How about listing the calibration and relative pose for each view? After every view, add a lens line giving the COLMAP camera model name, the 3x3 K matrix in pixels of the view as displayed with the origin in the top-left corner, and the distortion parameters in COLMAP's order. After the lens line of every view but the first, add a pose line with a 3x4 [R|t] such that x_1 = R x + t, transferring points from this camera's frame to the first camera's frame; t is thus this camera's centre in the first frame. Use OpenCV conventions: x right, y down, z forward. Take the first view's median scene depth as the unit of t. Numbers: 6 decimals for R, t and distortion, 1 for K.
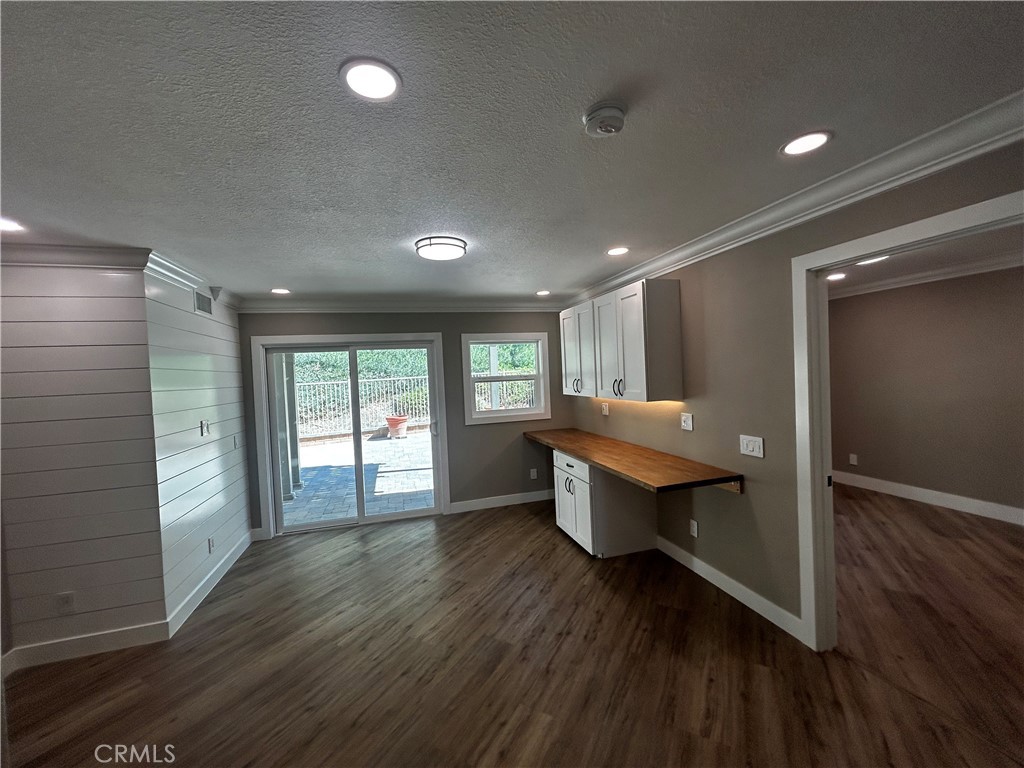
lens RADIAL K [[411.3, 0, 512.0], [0, 411.3, 381.5], [0, 0, 1]] dist [0.001652, 0.000041]
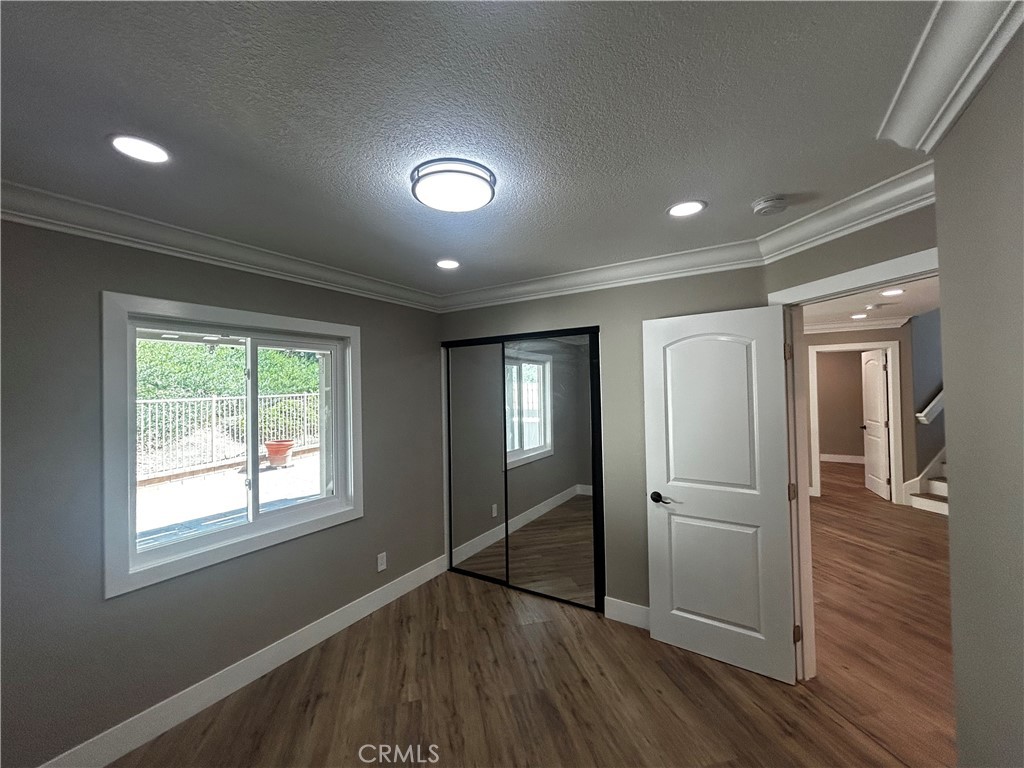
lens RADIAL K [[411.3, 0, 512.0], [0, 411.3, 381.5], [0, 0, 1]] dist [0.001652, 0.000041]
pose [[0.748916, 0.042476, 0.661302, -1.501124], [0.001126, 0.997861, -0.065369, 0.057986], [-0.662664, 0.049700, 0.747266, 0.181233]]
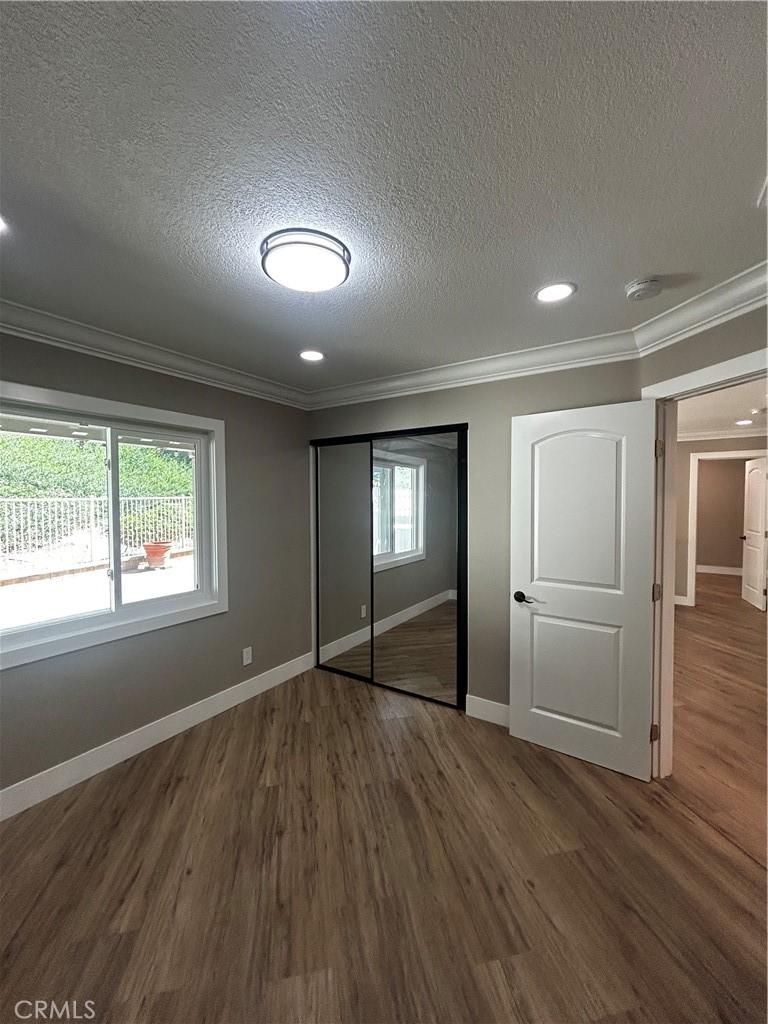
lens RADIAL K [[411.3, 0, 385.5], [0, 411.3, 511.4], [0, 0, 1]] dist [0.001652, 0.000041]
pose [[0.760877, 0.023445, 0.648472, -1.467696], [-0.016211, 0.999722, -0.017123, 0.082925], [-0.648694, 0.002516, 0.761046, 0.168825]]
